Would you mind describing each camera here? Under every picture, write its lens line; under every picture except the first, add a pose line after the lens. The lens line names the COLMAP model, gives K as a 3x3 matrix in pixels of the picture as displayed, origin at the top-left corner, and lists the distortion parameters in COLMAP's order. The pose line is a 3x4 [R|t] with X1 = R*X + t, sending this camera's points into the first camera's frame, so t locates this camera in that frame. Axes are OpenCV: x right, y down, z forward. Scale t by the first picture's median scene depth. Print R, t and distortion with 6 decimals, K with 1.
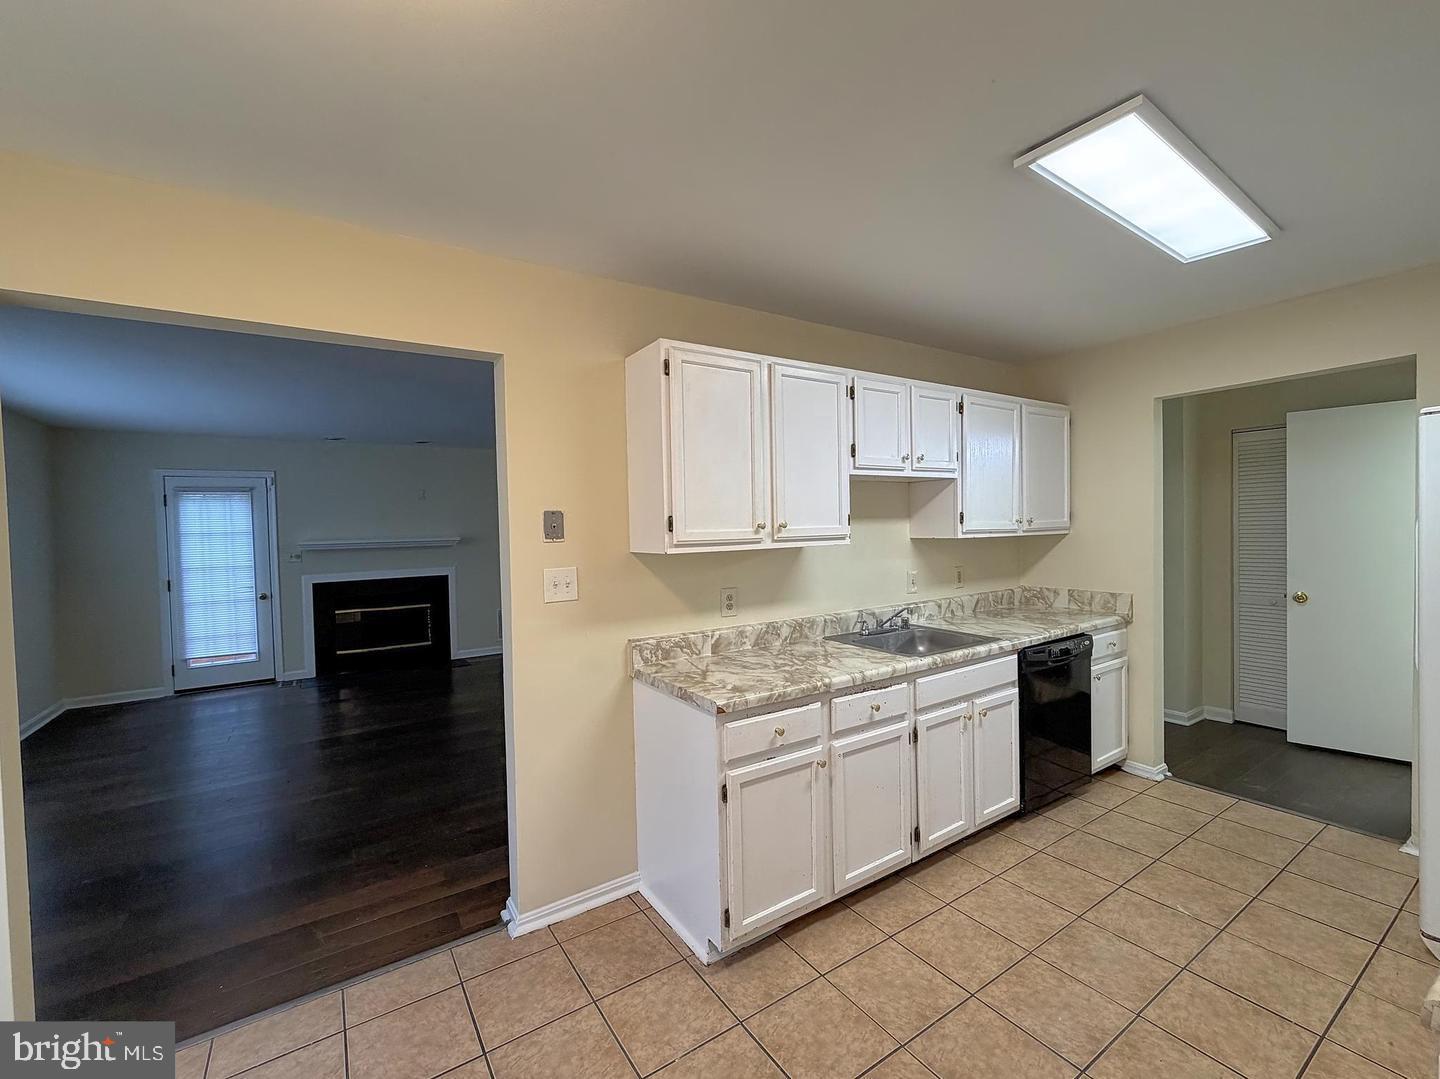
lens RADIAL K [[611.9, 0, 720.0], [0, 611.9, 539.5], [0, 0, 1]] dist [-0.001089, 0.000018]
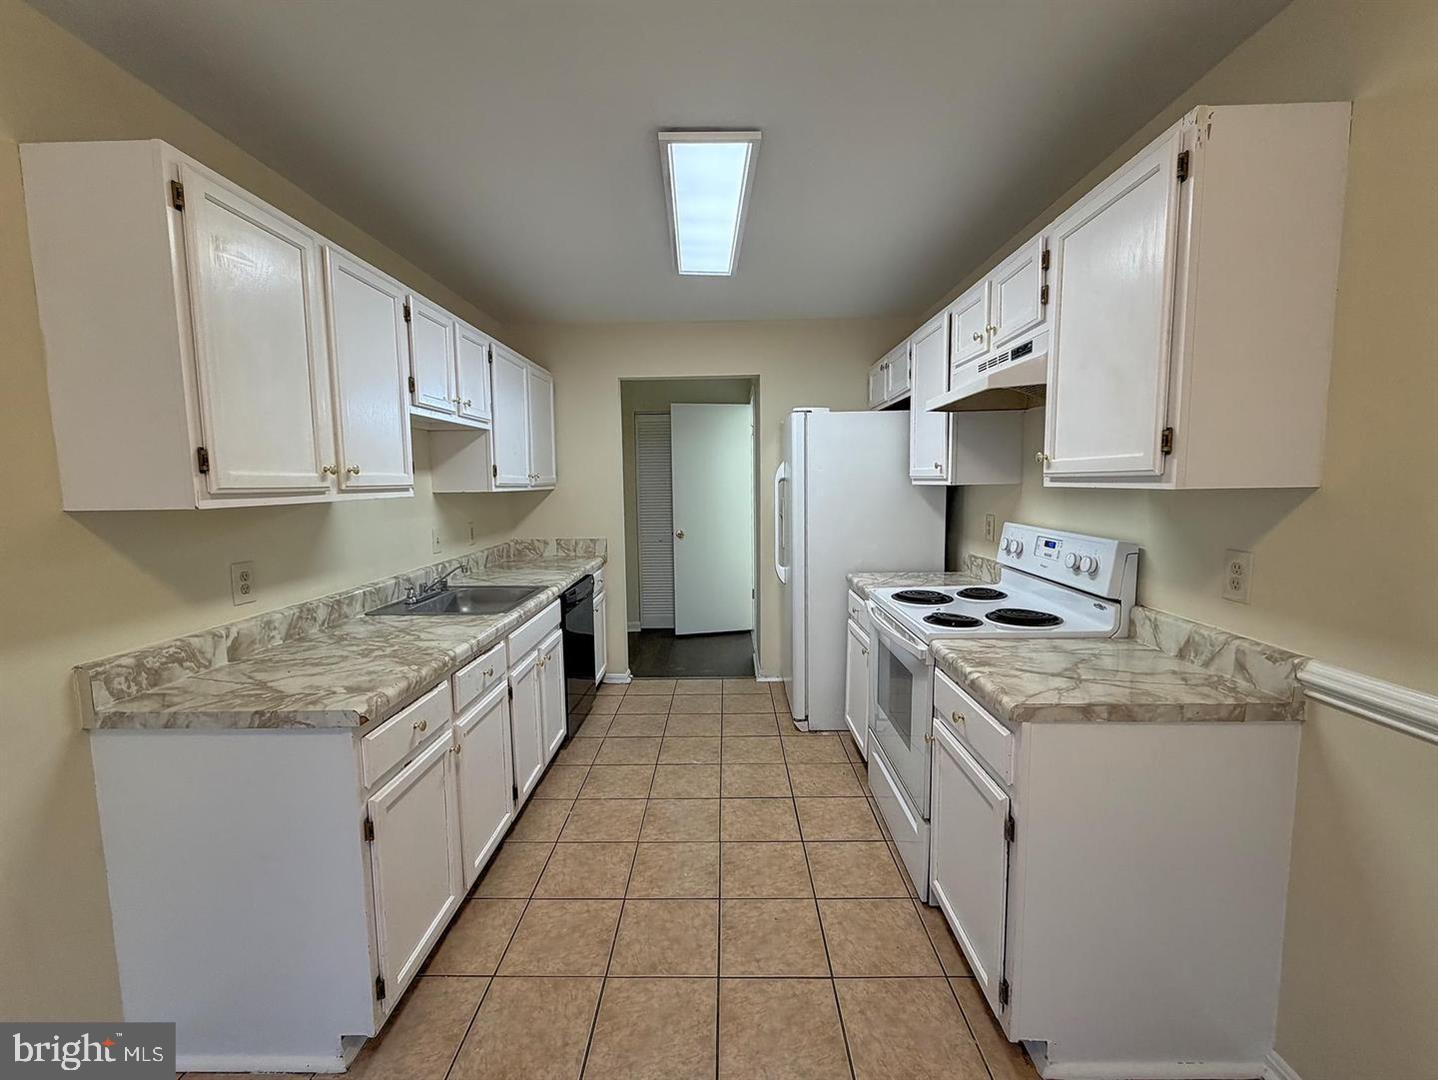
lens RADIAL K [[600.6, 0, 719.0], [0, 600.6, 540.0], [0, 0, 1]] dist [0.001185, 0.000211]
pose [[0.562666, -0.066924, 0.823971, -0.252645], [0.018970, 0.997501, 0.068064, 0.020044], [-0.826467, -0.022667, 0.562529, 0.194081]]
